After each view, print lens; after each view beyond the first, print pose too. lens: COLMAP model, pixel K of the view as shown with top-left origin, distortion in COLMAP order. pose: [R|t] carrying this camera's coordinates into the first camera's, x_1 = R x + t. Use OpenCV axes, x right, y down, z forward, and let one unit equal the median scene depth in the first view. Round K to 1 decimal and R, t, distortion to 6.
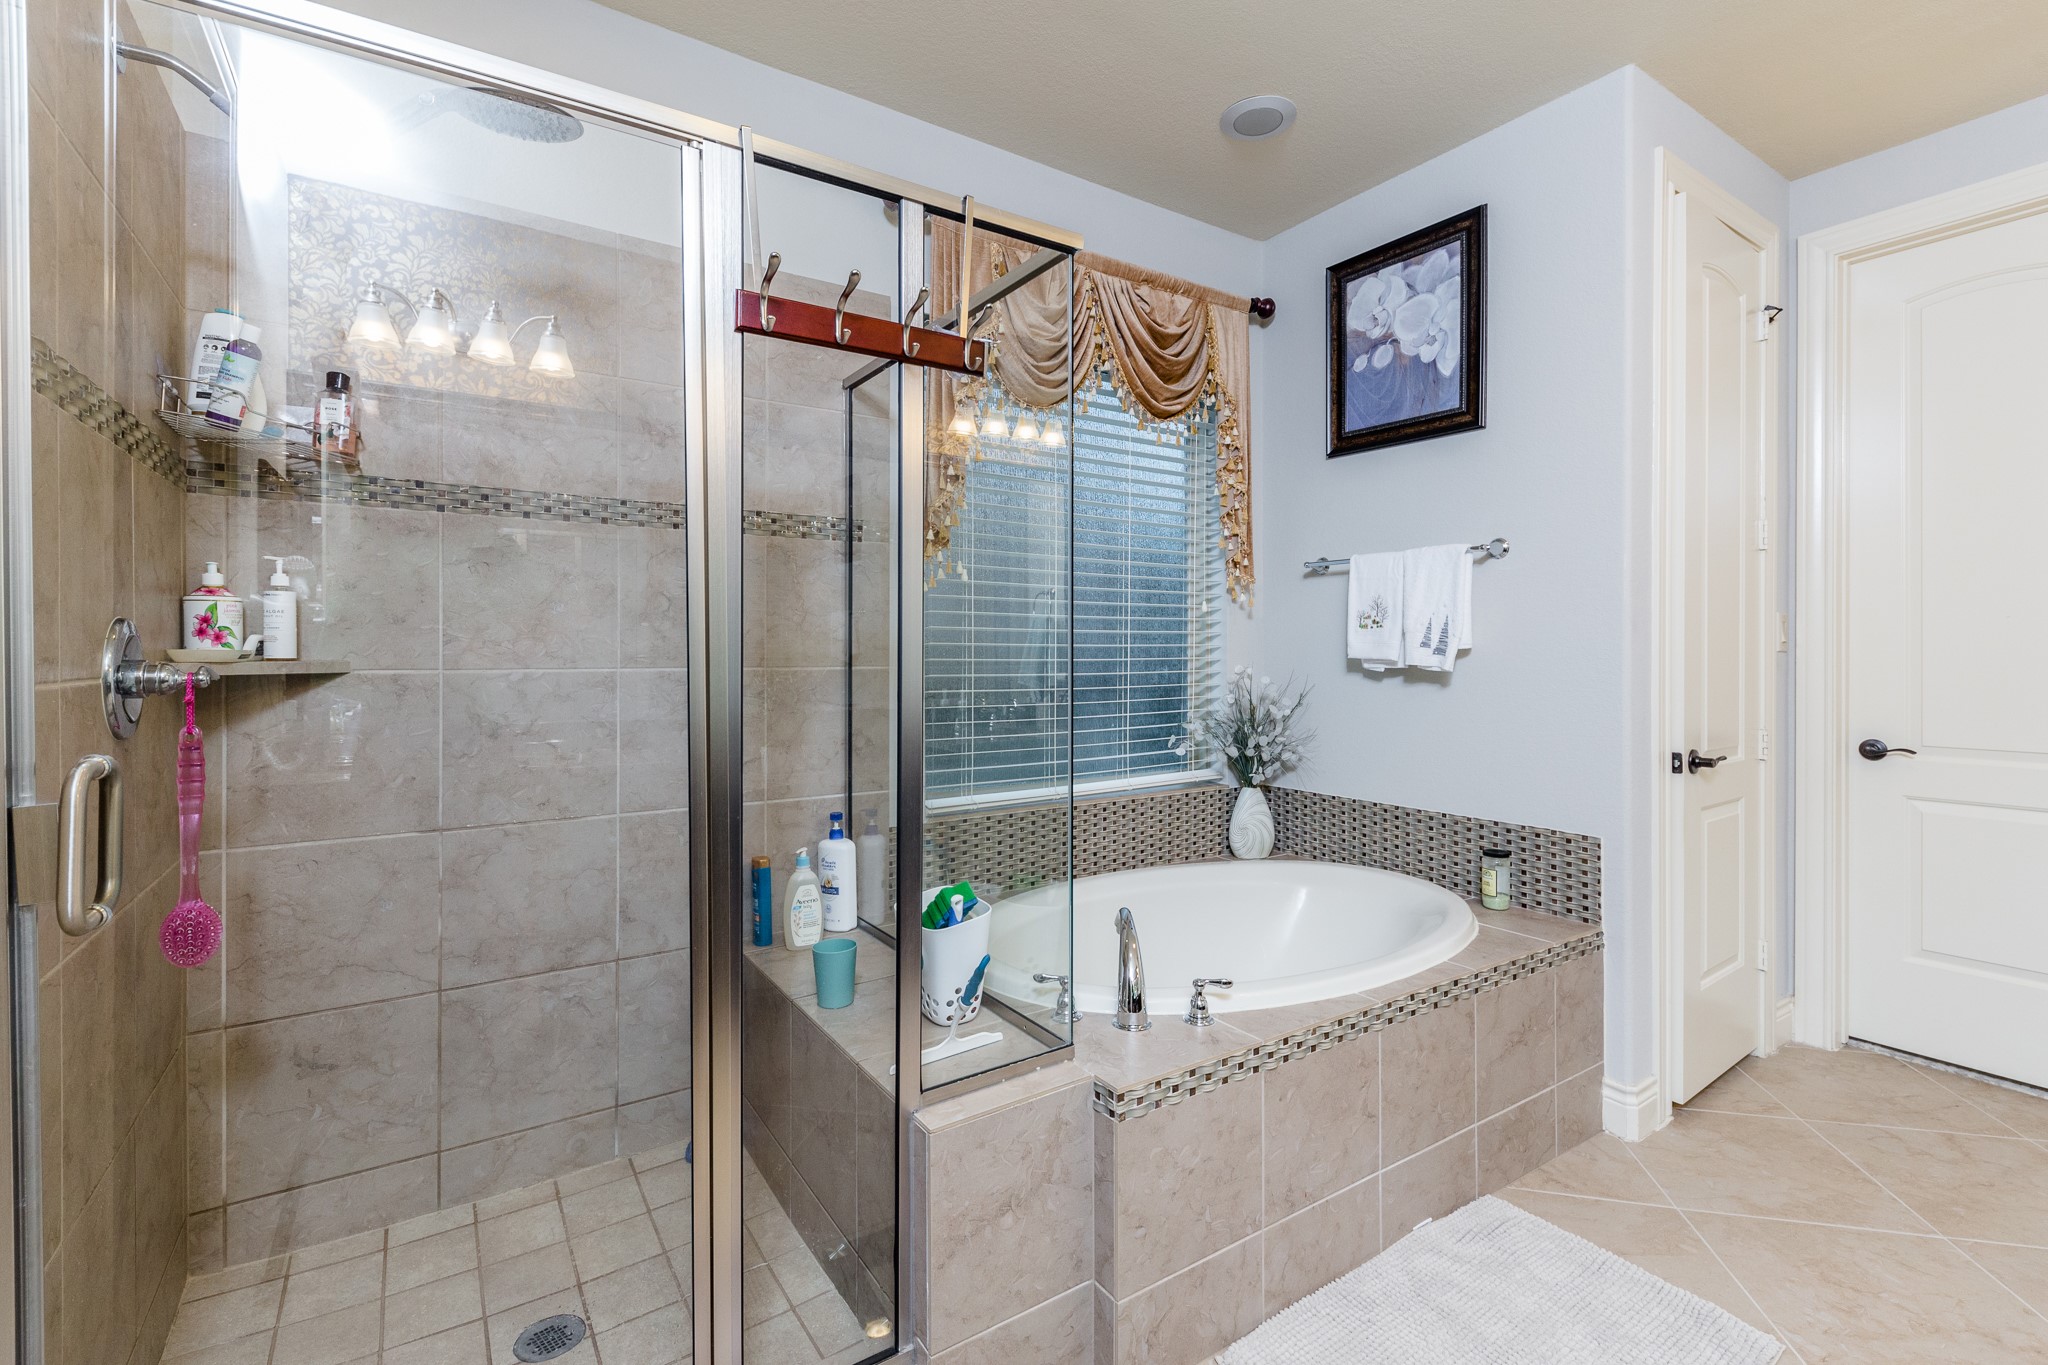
lens RADIAL K [[902.9, 0, 1023.5], [0, 902.9, 653.6], [0, 0, 1]] dist [-0.000551, 0.000011]
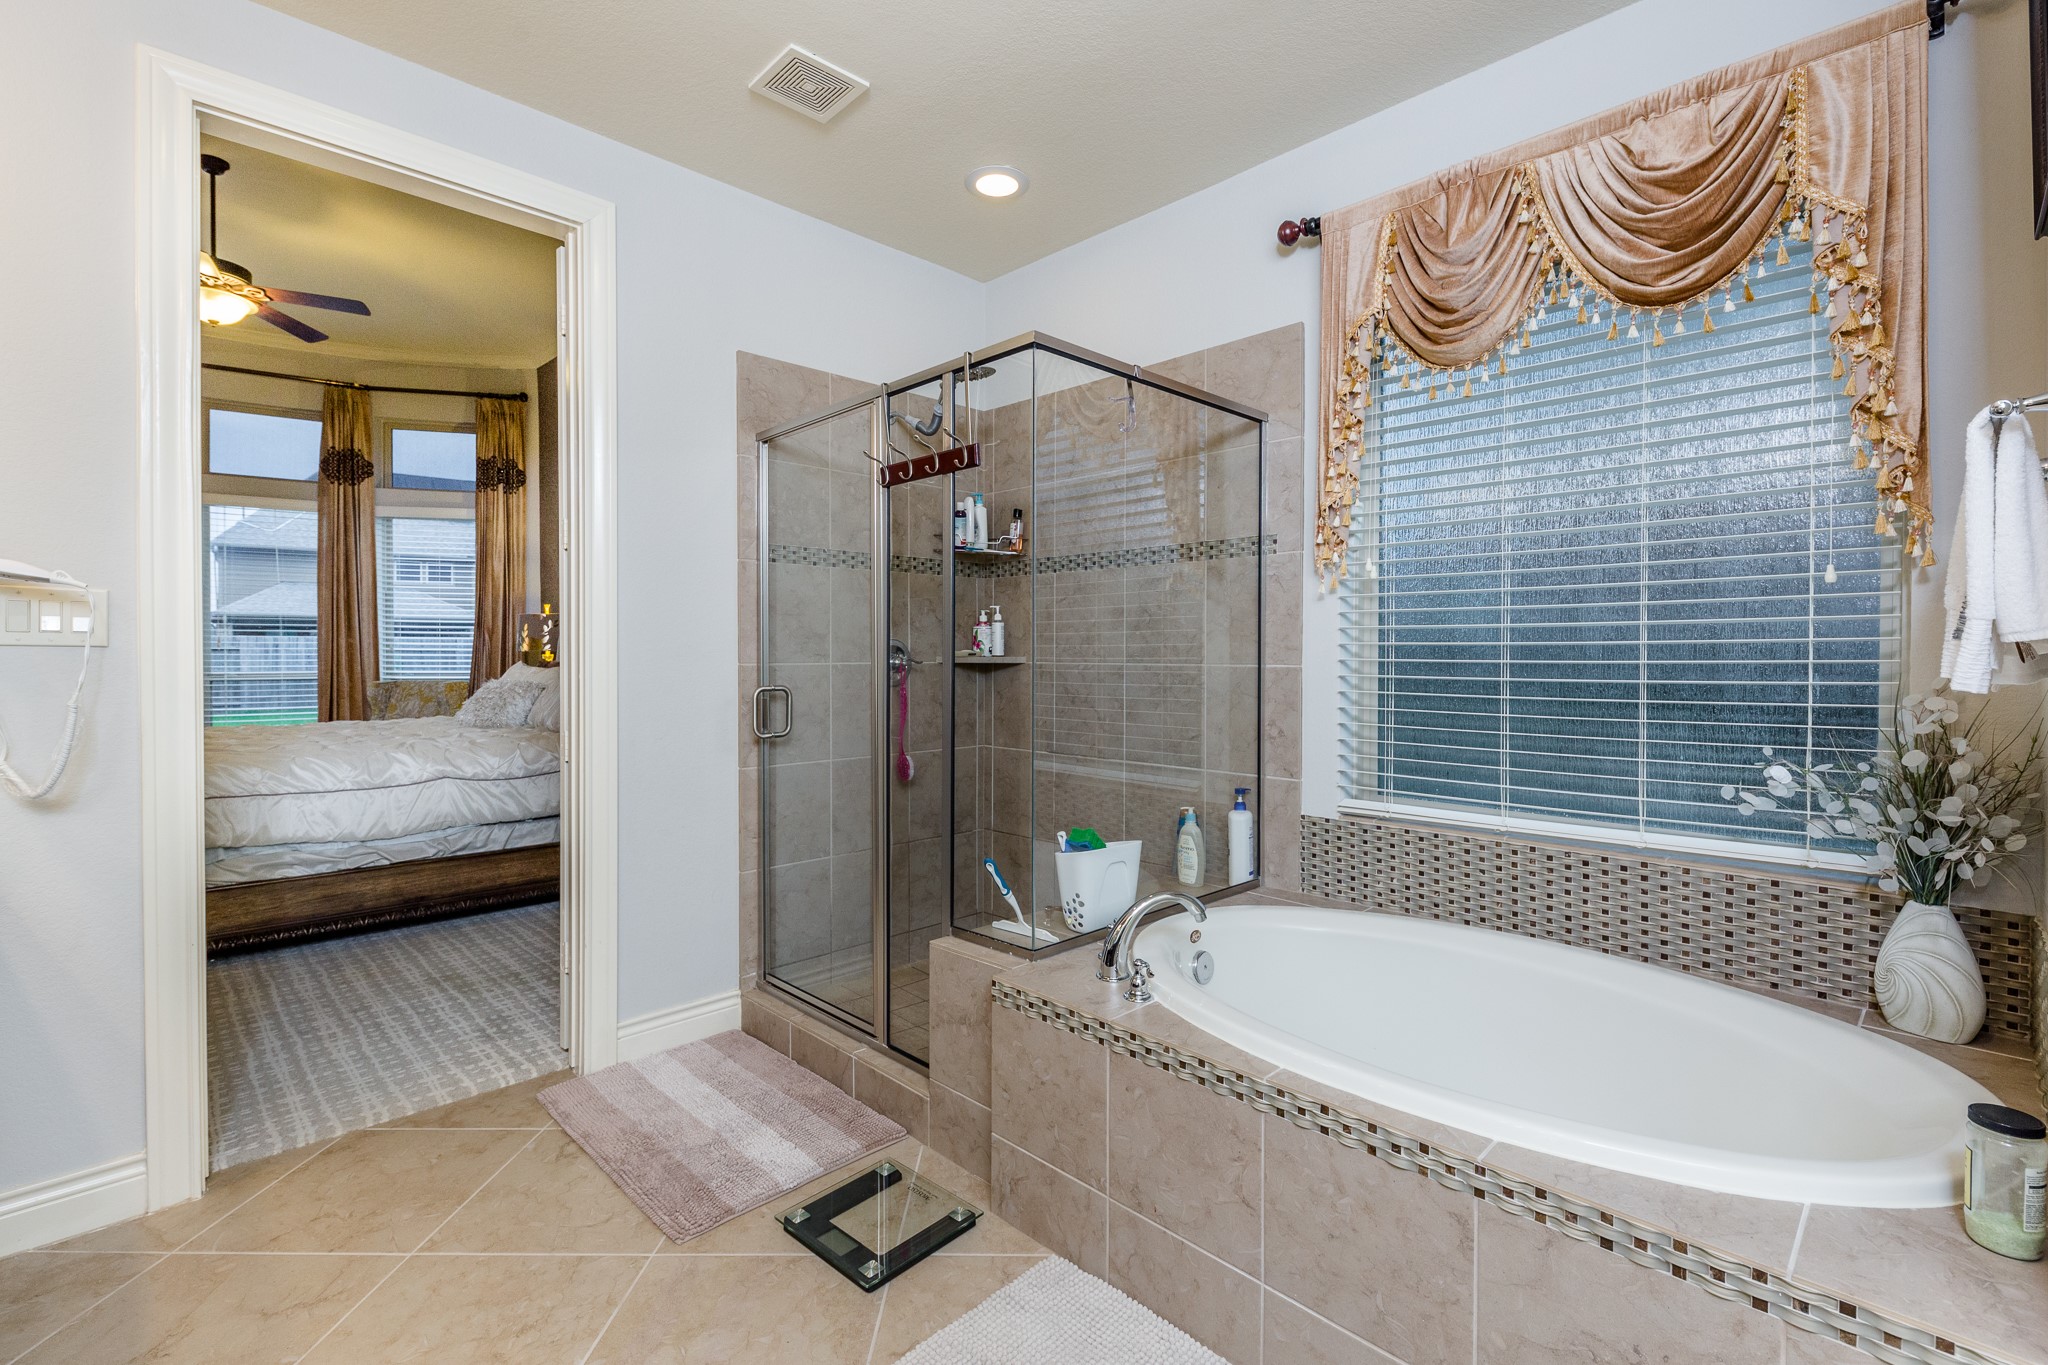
lens RADIAL K [[902.9, 0, 1019.5], [0, 902.9, 666.5], [0, 0, 1]] dist [-0.000551, 0.000011]
pose [[0.196538, 0.012420, -0.980418, 0.724850], [-0.000020, 0.999920, 0.012663, 0.001565], [0.980496, -0.002469, 0.196522, 0.393311]]
